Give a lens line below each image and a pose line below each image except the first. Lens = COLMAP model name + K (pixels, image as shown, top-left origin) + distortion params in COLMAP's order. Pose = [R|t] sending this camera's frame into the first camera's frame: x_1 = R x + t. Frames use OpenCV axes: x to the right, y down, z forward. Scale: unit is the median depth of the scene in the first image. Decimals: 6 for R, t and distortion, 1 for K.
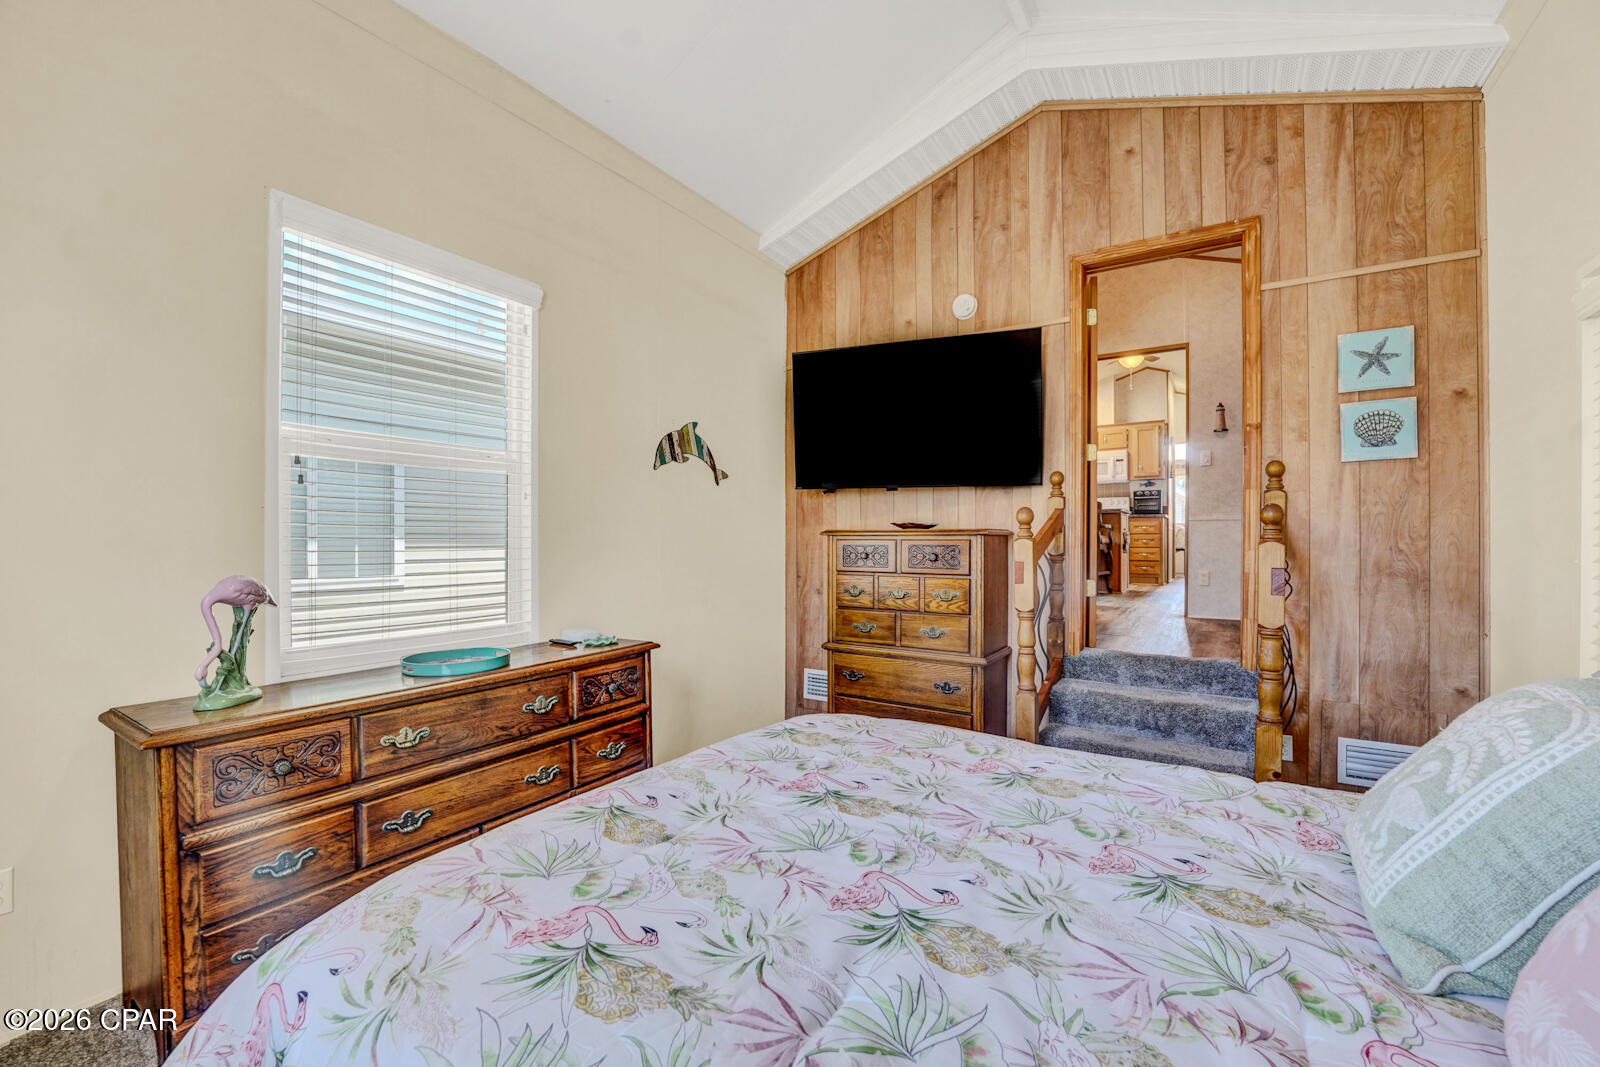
lens RADIAL K [[656.4, 0, 794.2], [0, 656.4, 541.2], [0, 0, 1]] dist [-0.029300, 0.002808]
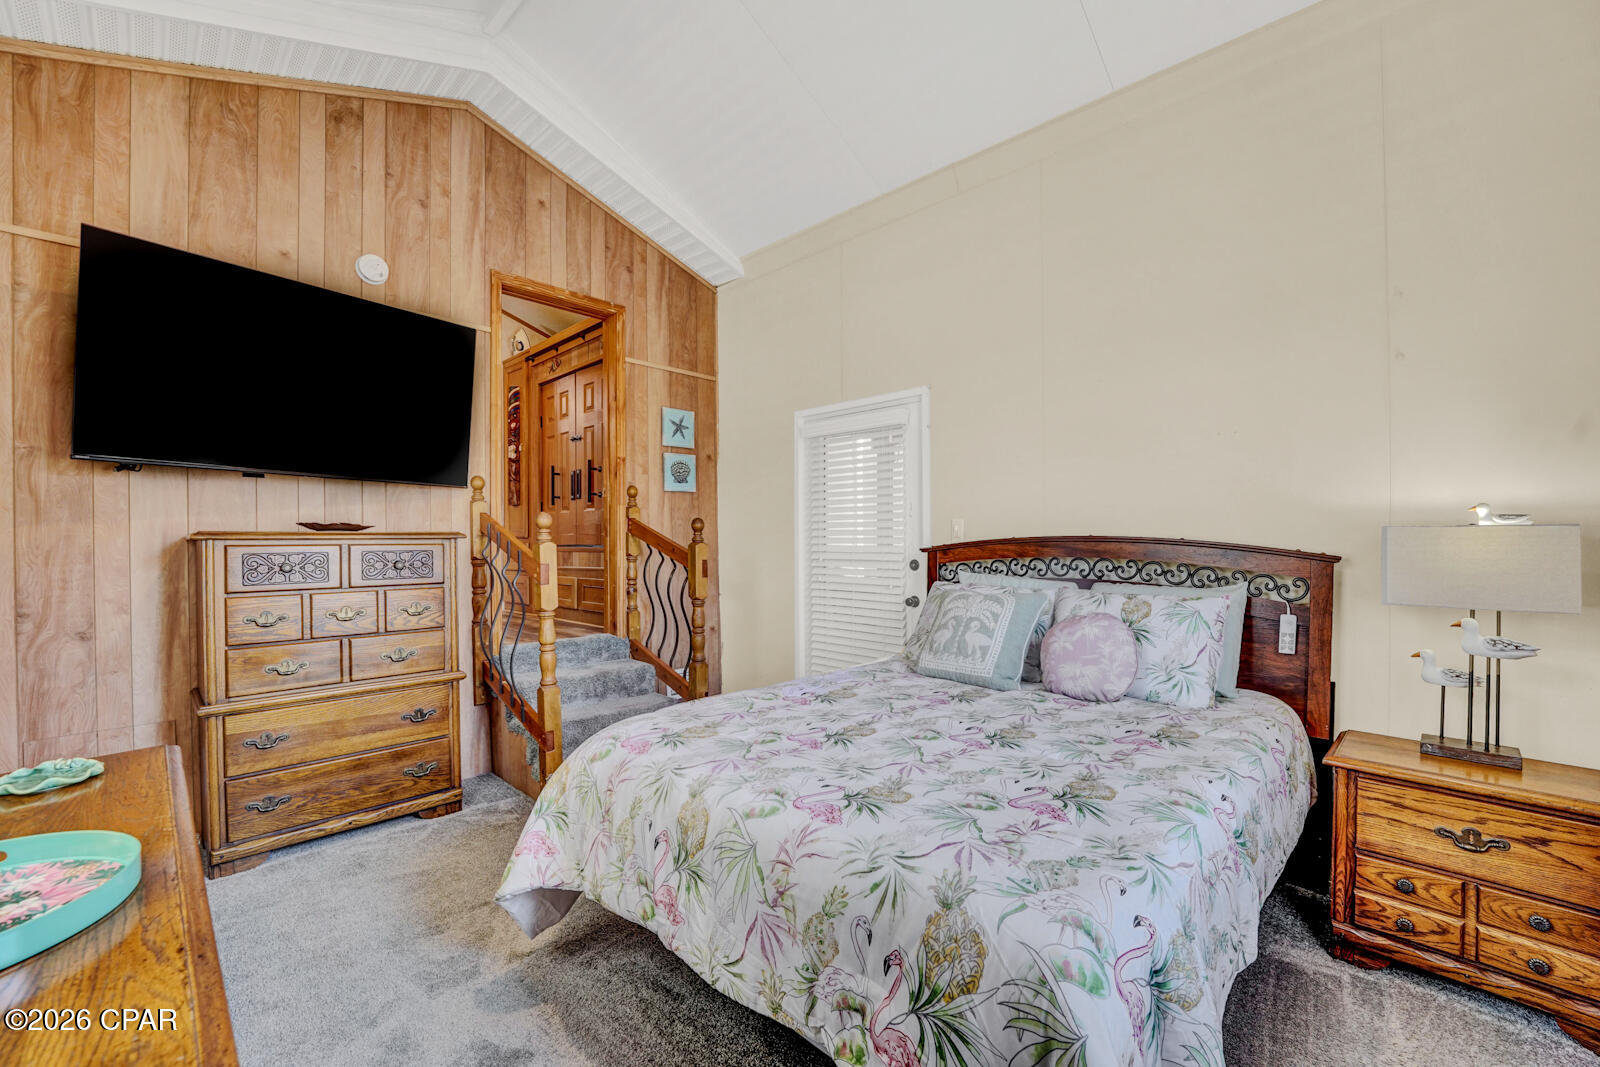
lens RADIAL K [[656.4, 0, 794.2], [0, 656.4, 541.2], [0, 0, 1]] dist [-0.029300, 0.002808]
pose [[0.179069, -0.002302, 0.983834, -0.531178], [0.011612, 0.999933, 0.000226, -0.000707], [-0.983768, 0.011384, 0.179083, 0.361177]]
